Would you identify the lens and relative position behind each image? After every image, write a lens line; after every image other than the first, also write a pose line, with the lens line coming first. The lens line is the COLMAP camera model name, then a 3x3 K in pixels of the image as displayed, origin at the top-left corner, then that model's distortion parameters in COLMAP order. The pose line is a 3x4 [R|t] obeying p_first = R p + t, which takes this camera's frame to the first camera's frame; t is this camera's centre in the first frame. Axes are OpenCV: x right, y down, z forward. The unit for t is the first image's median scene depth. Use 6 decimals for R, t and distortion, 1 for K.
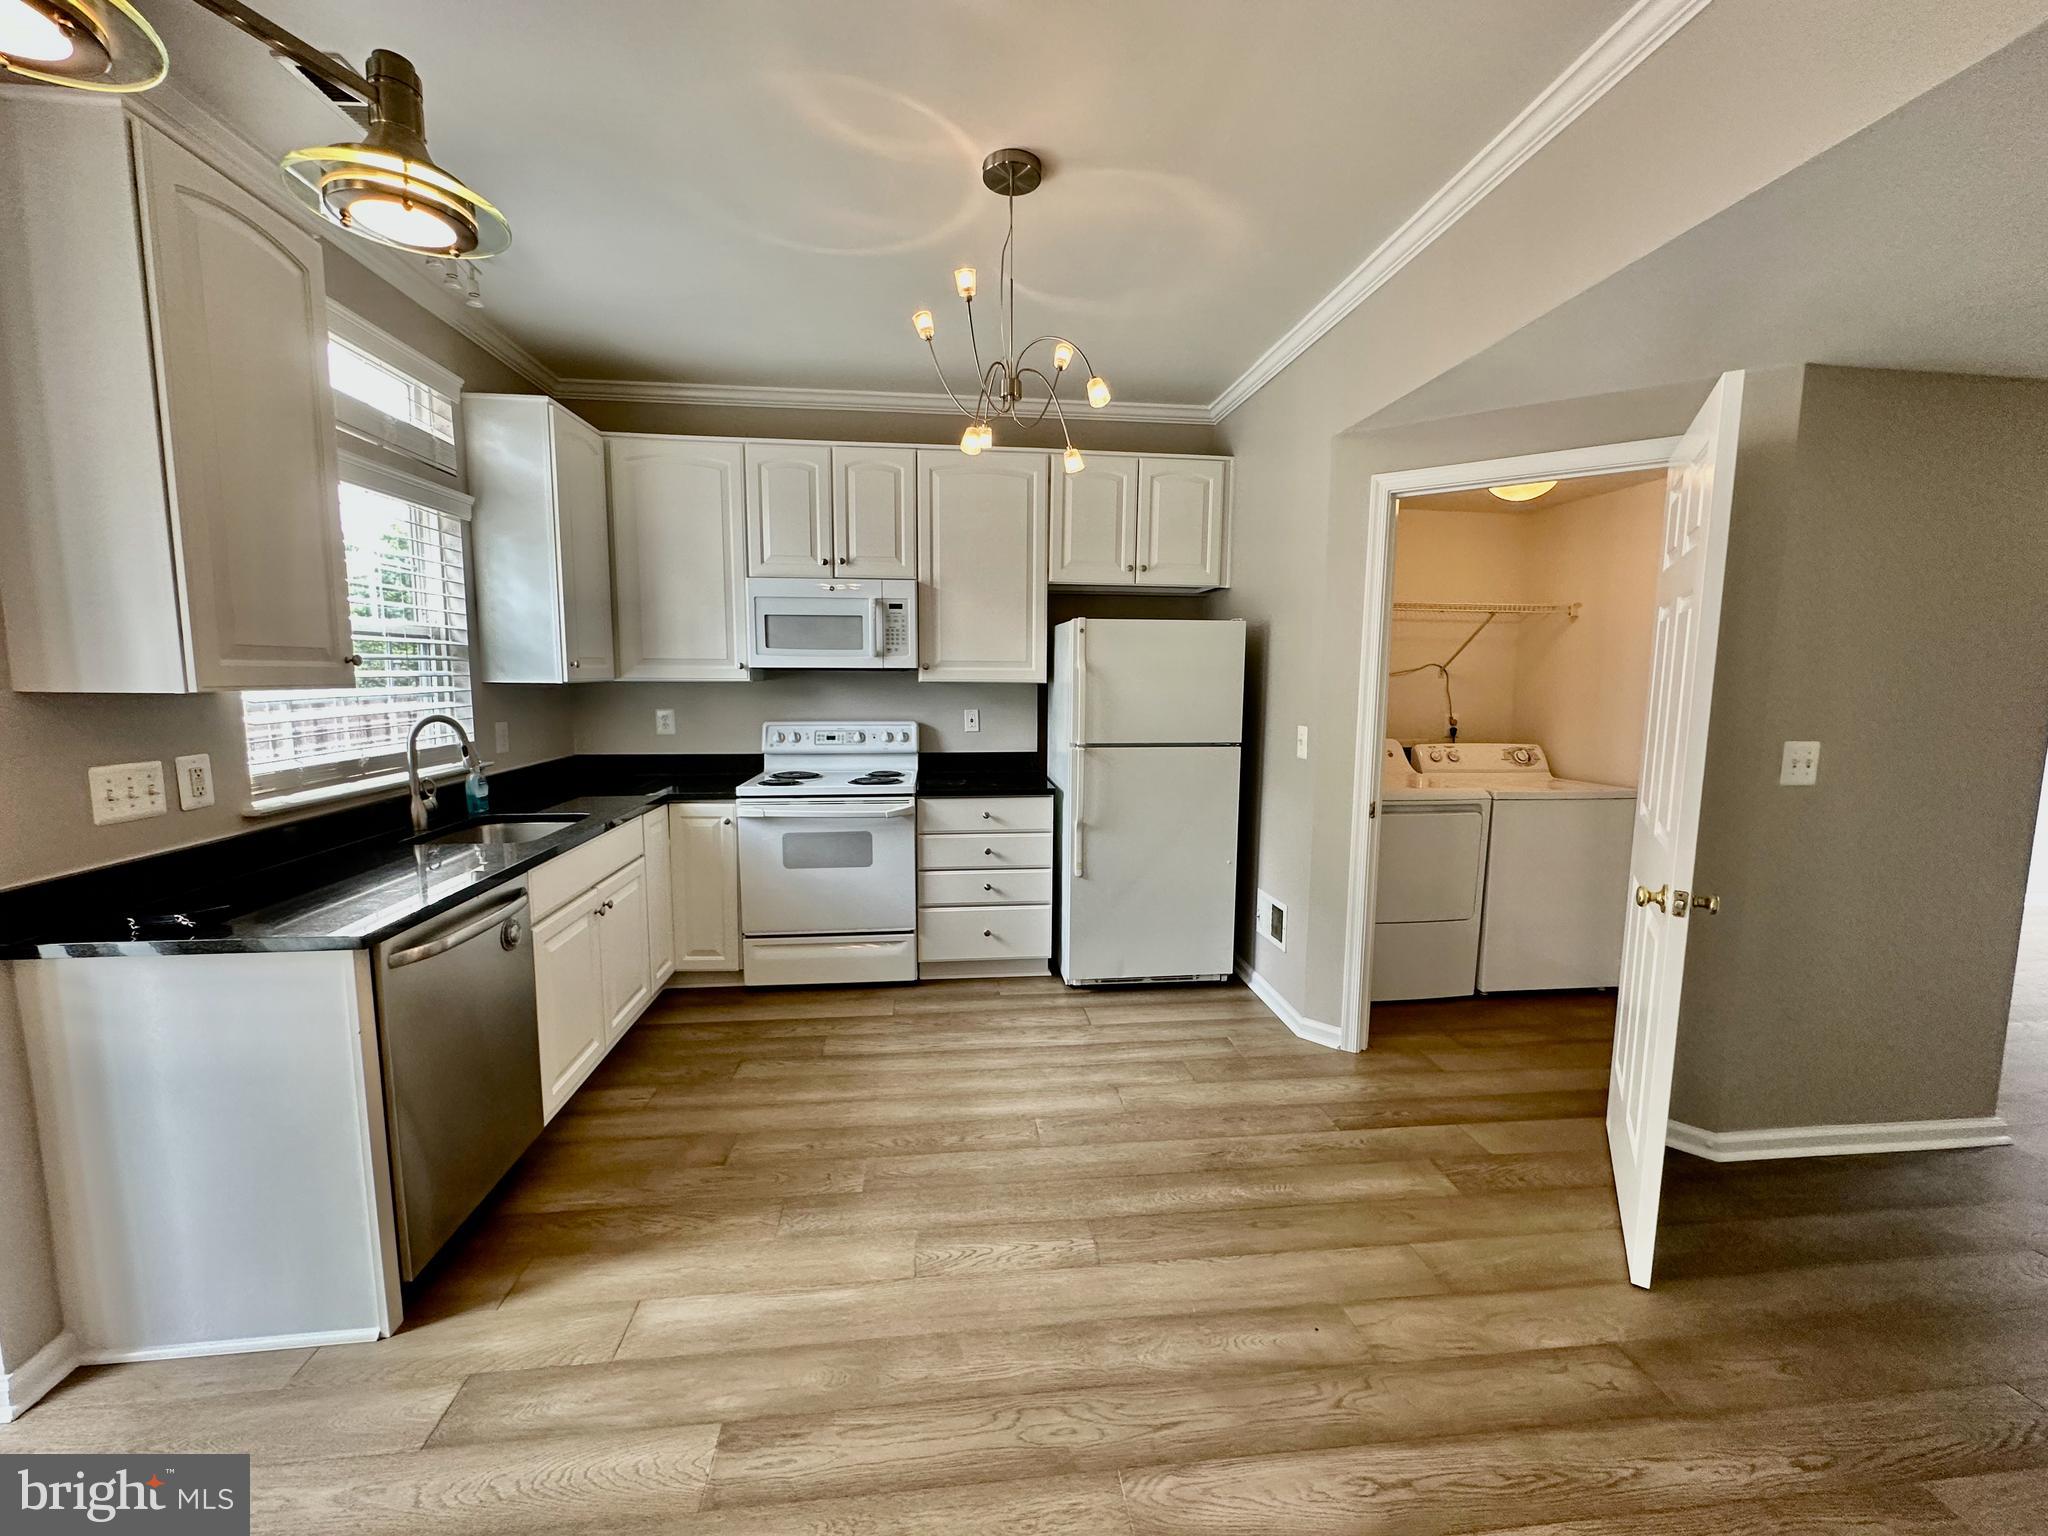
lens RADIAL K [[825.6, 0, 1017.7], [0, 825.6, 764.6], [0, 0, 1]] dist [0.000037, 0.001082]
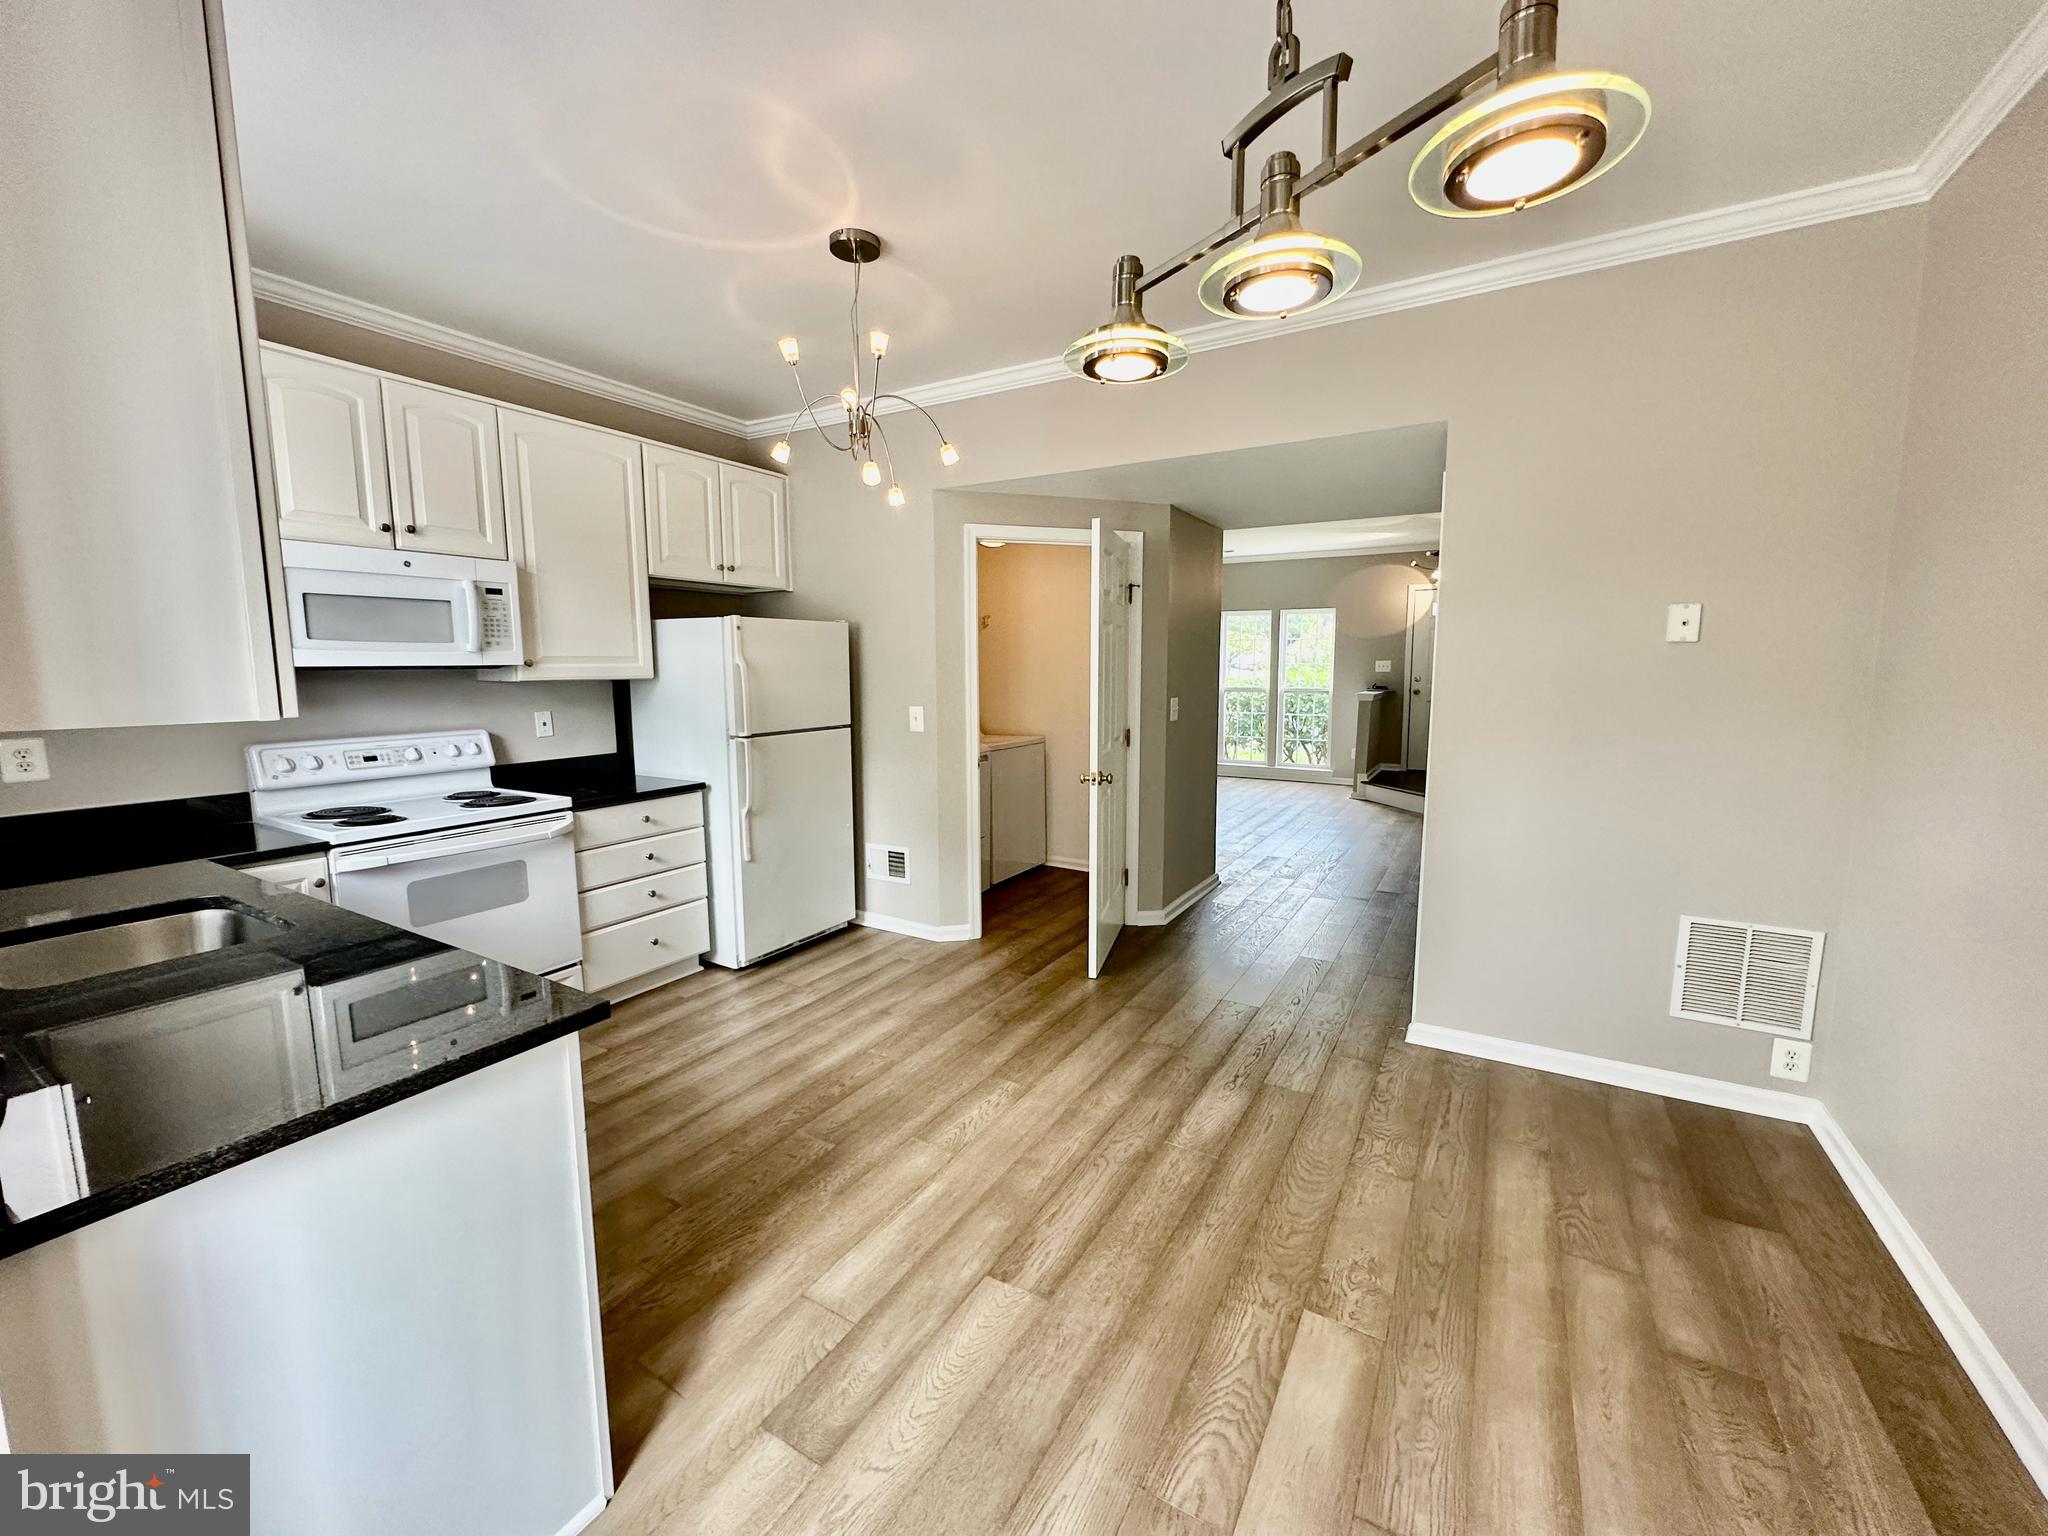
lens RADIAL K [[825.6, 0, 1031.2], [0, 825.6, 762.1], [0, 0, 1]] dist [0.000037, 0.001082]
pose [[0.590951, -0.105766, 0.799744, -0.559915], [0.099262, 0.993368, 0.058026, -0.015716], [-0.800578, 0.045094, 0.597530, 0.077602]]
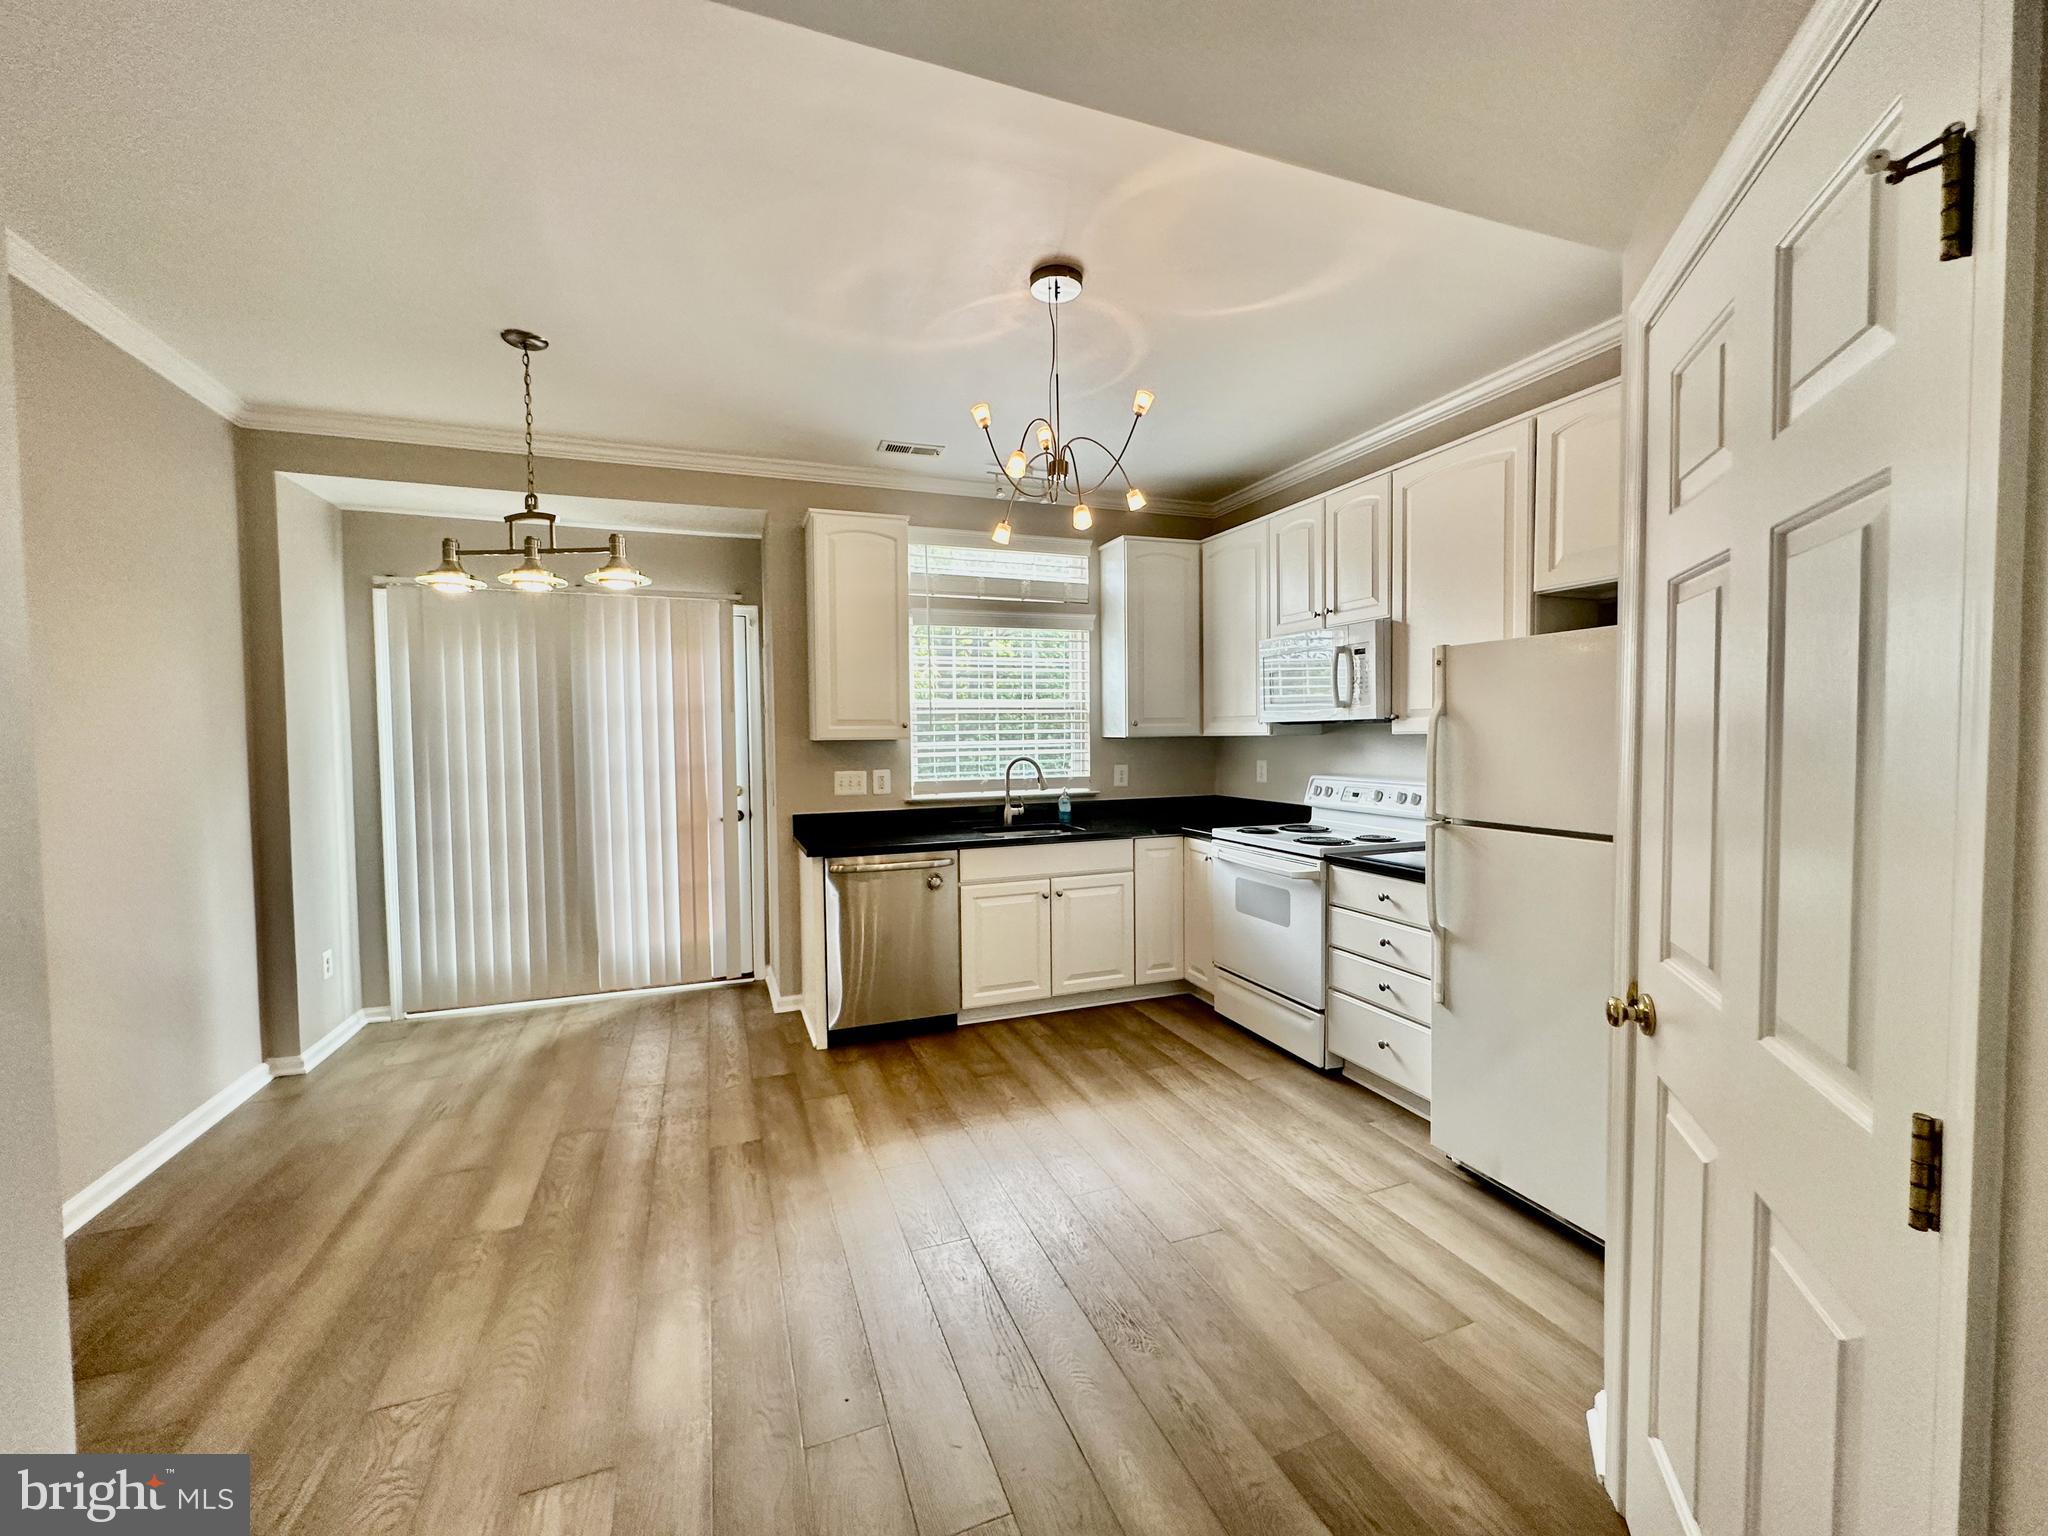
lens RADIAL K [[825.6, 0, 1017.5], [0, 825.6, 760.7], [0, 0, 1]] dist [0.000037, 0.001082]
pose [[0.245321, 0.021209, -0.969210, 0.696921], [-0.095079, 0.995467, -0.002282, -0.038052], [0.964768, 0.092711, 0.246225, 0.465323]]
